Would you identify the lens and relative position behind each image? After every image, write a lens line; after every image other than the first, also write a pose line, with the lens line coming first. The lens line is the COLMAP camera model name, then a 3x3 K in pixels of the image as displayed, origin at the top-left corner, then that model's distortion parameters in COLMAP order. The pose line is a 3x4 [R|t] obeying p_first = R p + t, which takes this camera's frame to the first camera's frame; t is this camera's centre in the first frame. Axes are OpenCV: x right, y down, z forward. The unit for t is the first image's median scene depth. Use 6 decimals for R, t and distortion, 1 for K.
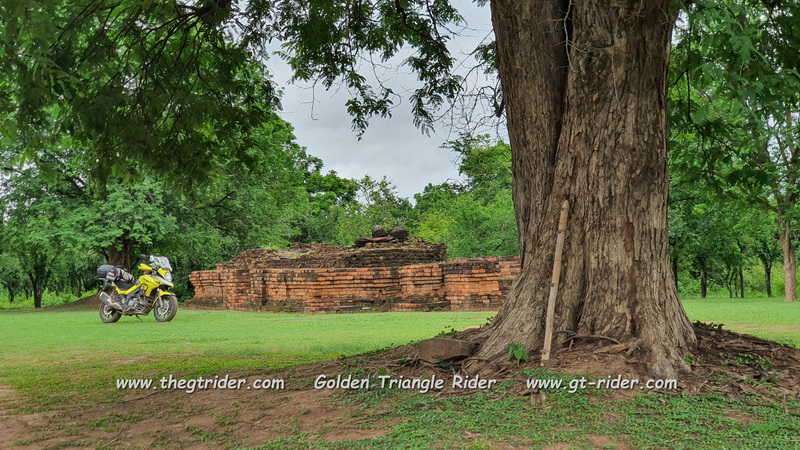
lens RADIAL K [[1206.0, 0, 400.0], [0, 1206.0, 225.7], [0, 0, 1]] dist [0.041426, 0.000000]
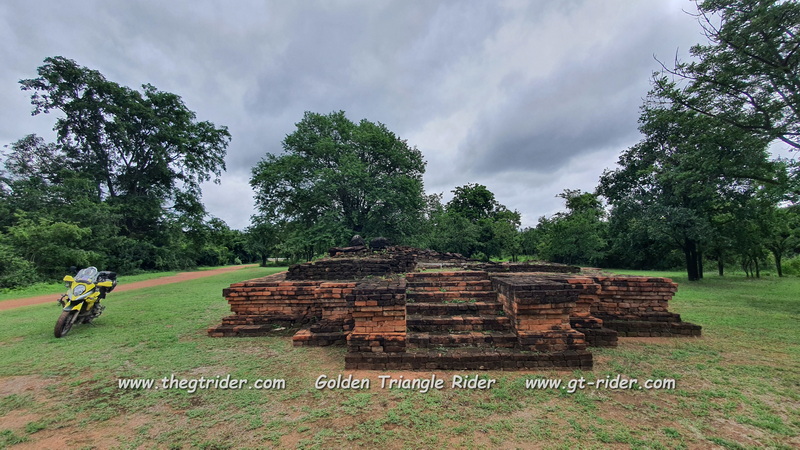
lens RADIAL K [[320.0, 0, 401.0], [0, 320.0, 226.5], [0, 0, 1]] dist [-0.001181, -0.000111]
pose [[0.876312, -0.022988, -0.481196, 0.165311], [0.014223, 0.999660, -0.021854, -0.001119], [0.481534, 0.012307, 0.876341, 0.829311]]
